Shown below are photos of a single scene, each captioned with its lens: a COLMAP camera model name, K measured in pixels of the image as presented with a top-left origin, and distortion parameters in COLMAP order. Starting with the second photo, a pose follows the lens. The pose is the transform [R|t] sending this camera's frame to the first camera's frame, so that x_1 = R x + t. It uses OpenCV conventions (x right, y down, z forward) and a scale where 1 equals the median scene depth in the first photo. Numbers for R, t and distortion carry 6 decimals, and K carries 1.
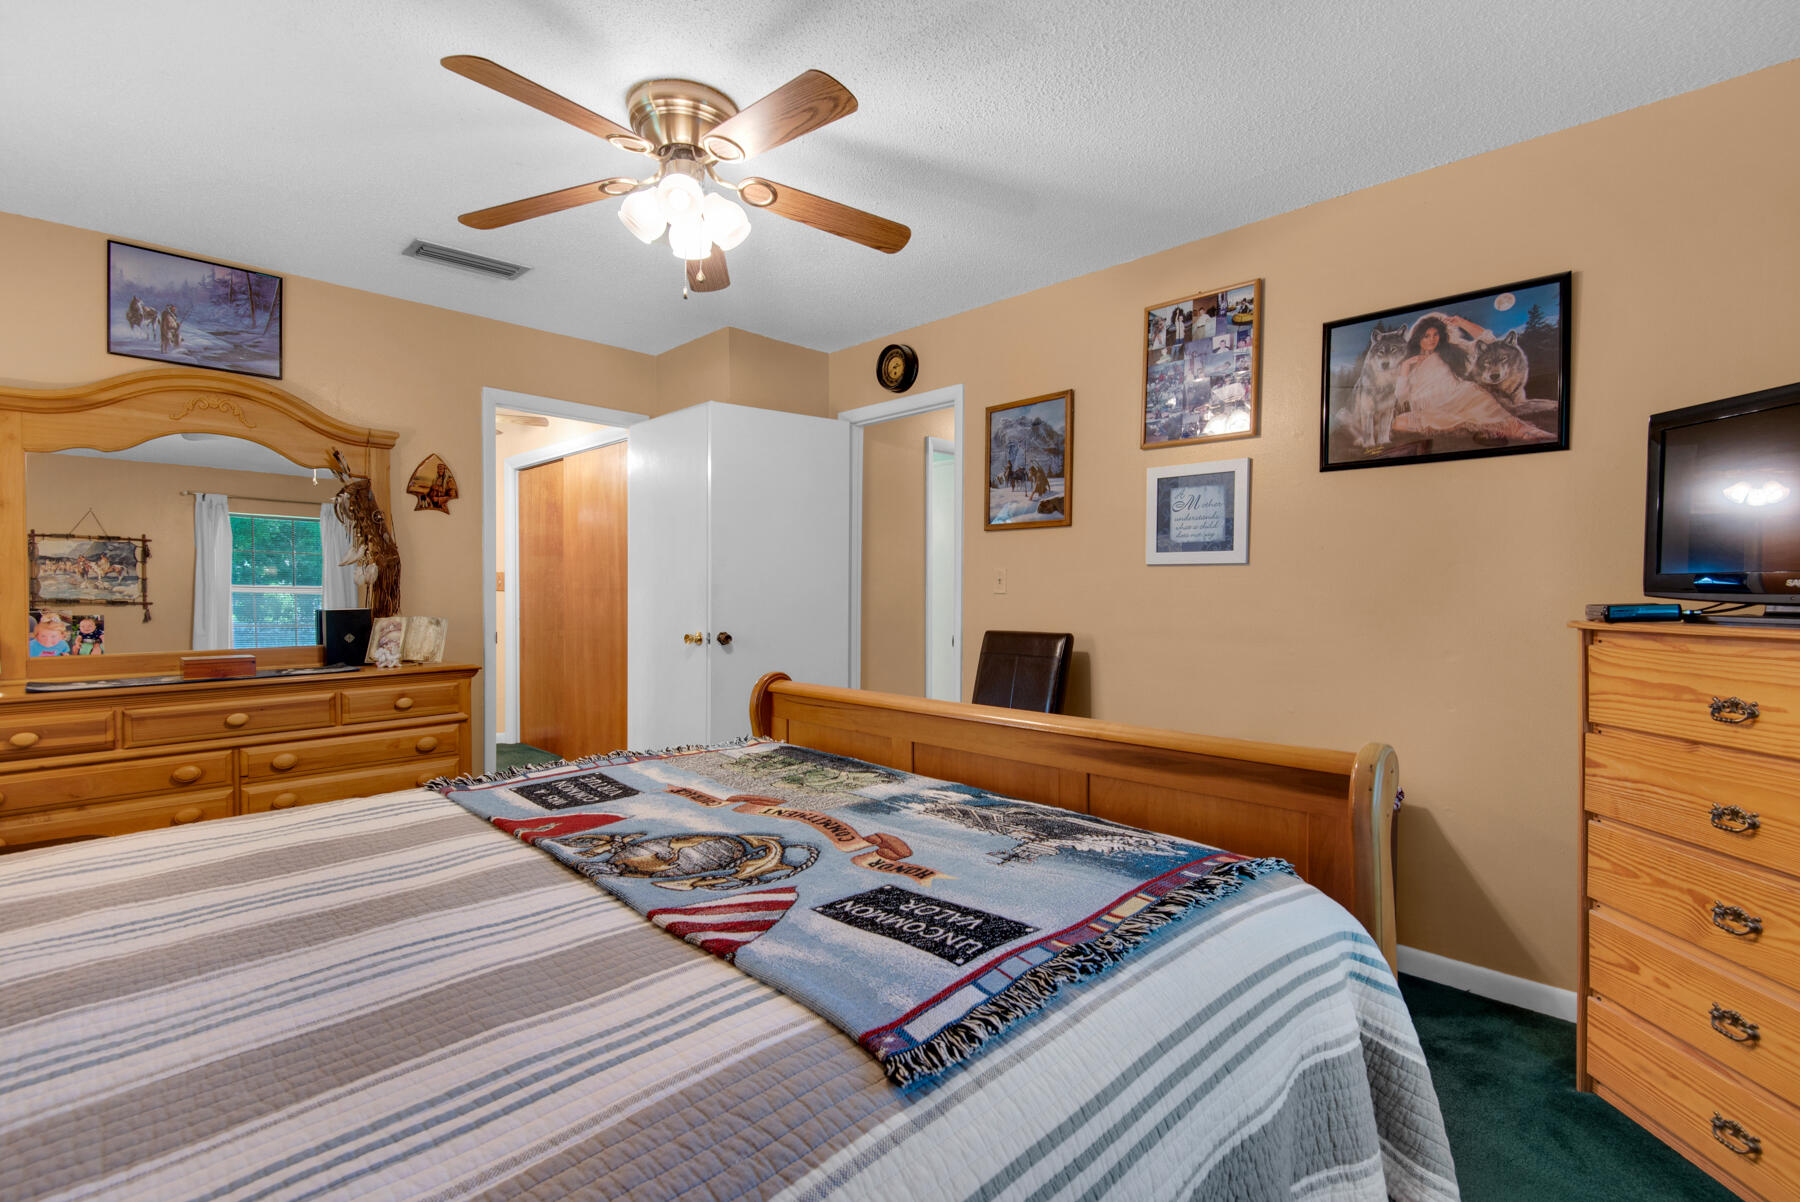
lens RADIAL K [[829.2, 0, 900.6], [0, 829.2, 593.2], [0, 0, 1]] dist [0.019540, -0.001828]
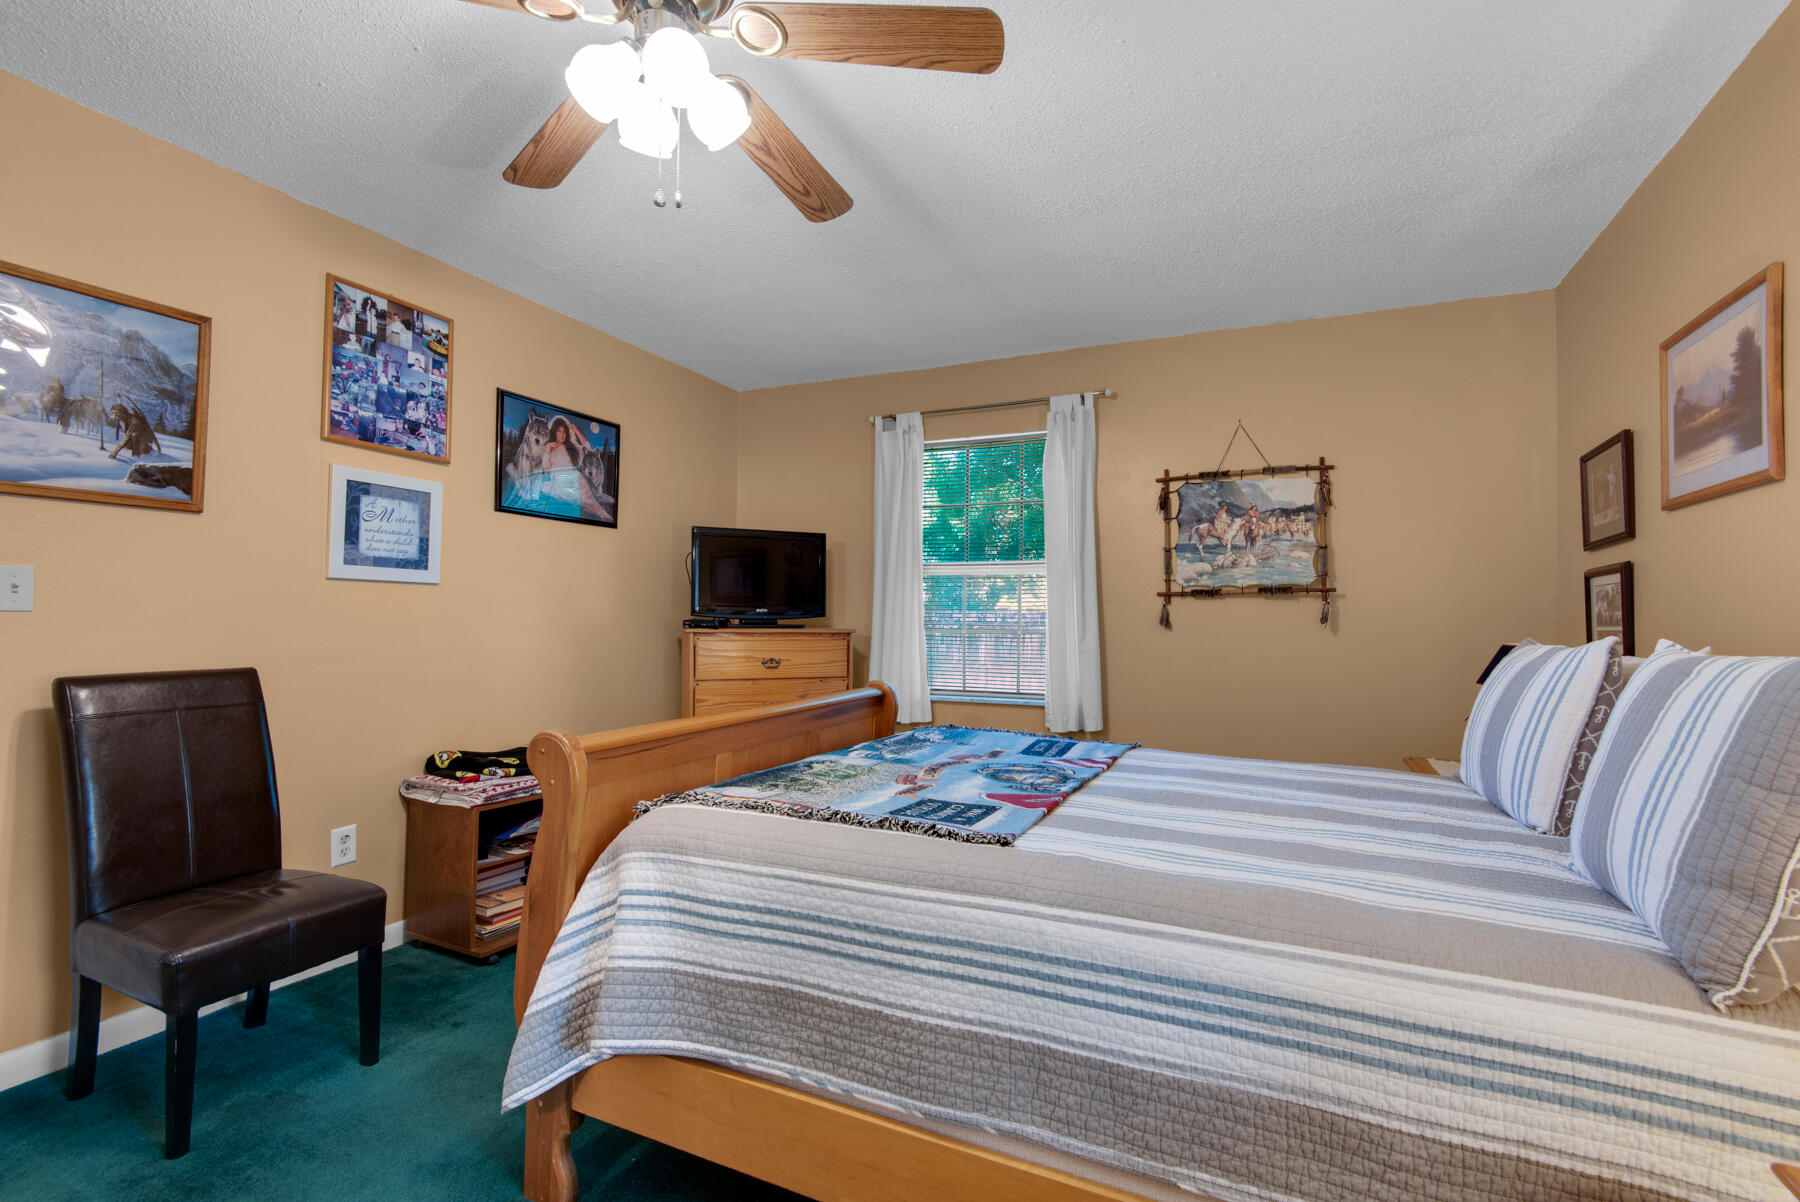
lens RADIAL K [[829.2, 0, 892.9], [0, 829.2, 587.5], [0, 0, 1]] dist [0.019540, -0.001828]
pose [[-0.346761, 0.027188, 0.937560, -0.725582], [-0.008385, 0.999450, -0.032085, -0.002142], [-0.937916, -0.018987, -0.346342, 0.787913]]
